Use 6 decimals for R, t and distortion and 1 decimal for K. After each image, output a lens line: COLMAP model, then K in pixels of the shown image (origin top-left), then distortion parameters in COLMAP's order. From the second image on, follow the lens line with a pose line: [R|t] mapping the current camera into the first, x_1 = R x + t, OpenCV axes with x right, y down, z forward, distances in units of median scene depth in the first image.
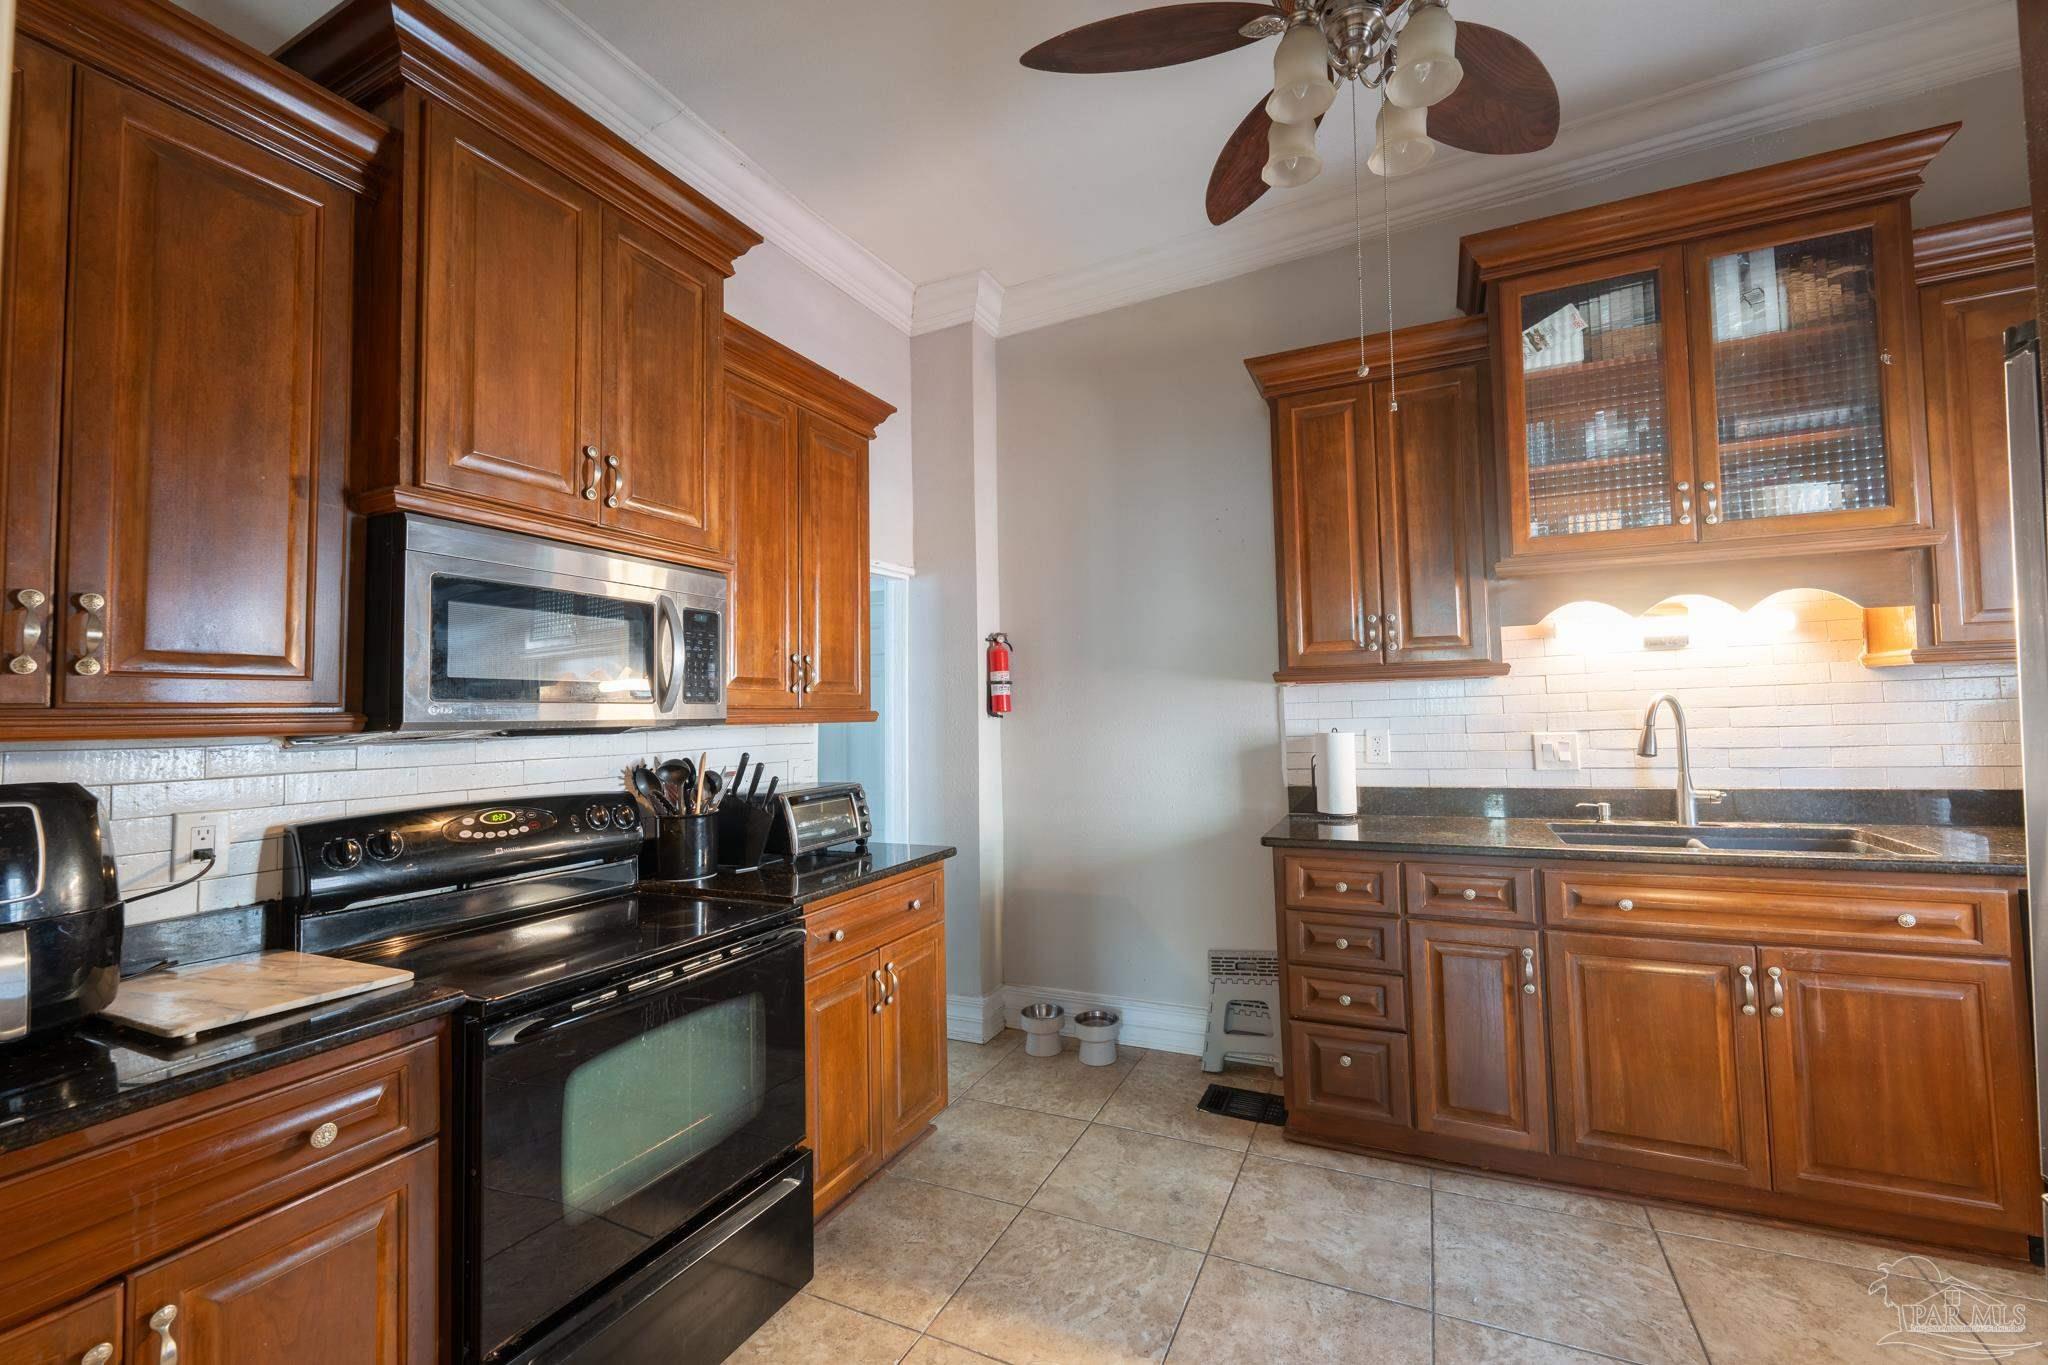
lens RADIAL K [[825.1, 0, 1029.6], [0, 825.1, 684.5], [0, 0, 1]] dist [-0.000265, -0.000601]
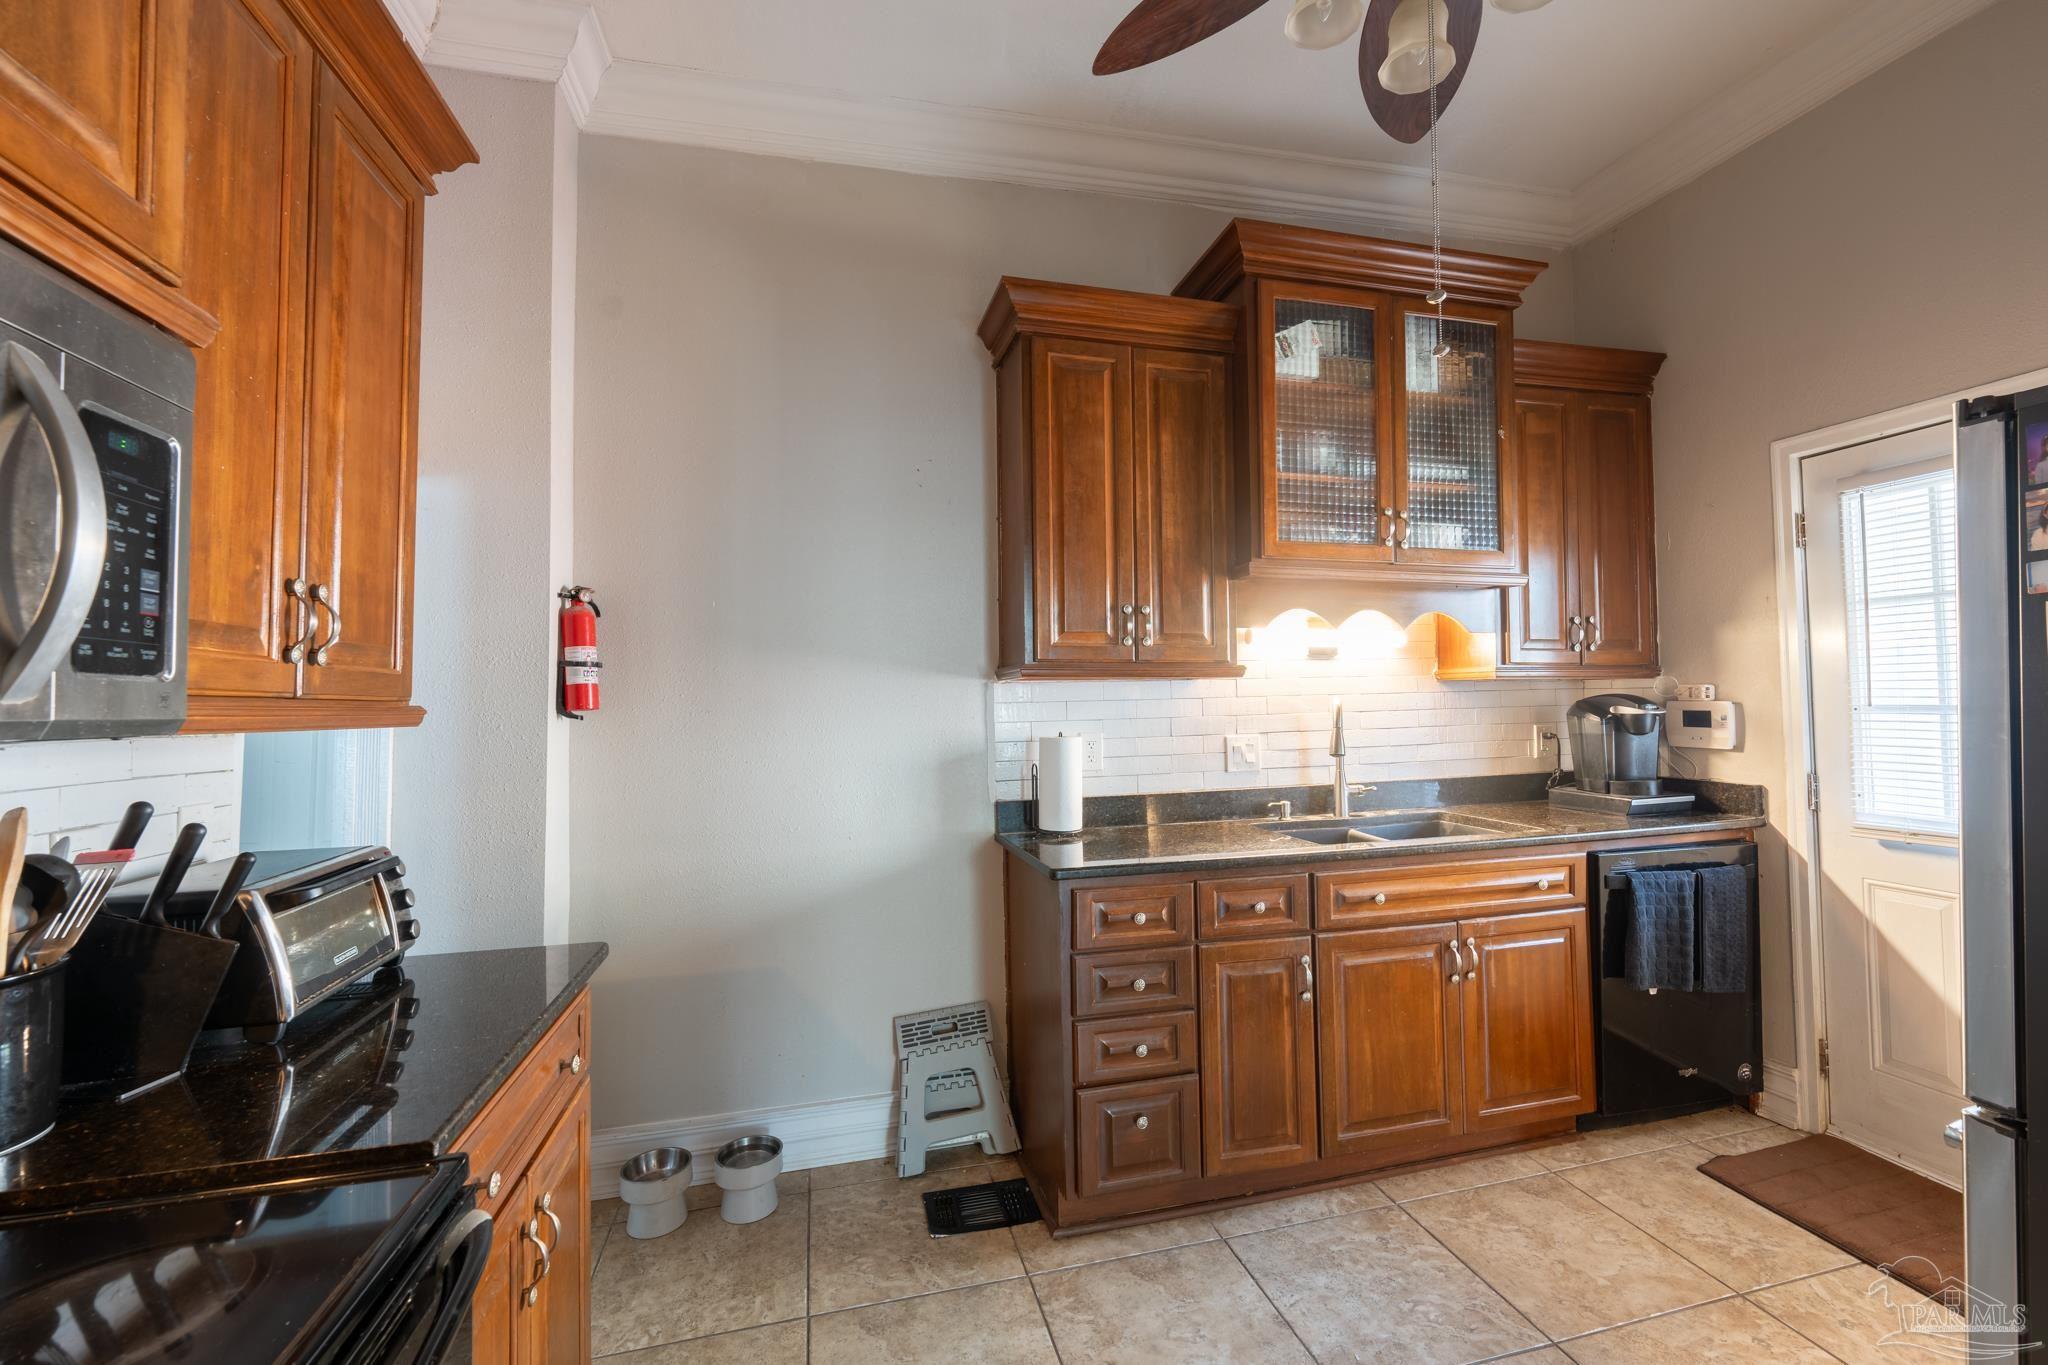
lens RADIAL K [[881.1, 0, 1116.1], [0, 881.1, 680.7], [0, 0, 1]] dist [0.000210, 0.000096]
pose [[0.767890, 0.030285, 0.639866, -0.206984], [-0.027410, 0.999520, -0.014414, 0.011887], [-0.639995, -0.006470, 0.768351, 0.282715]]
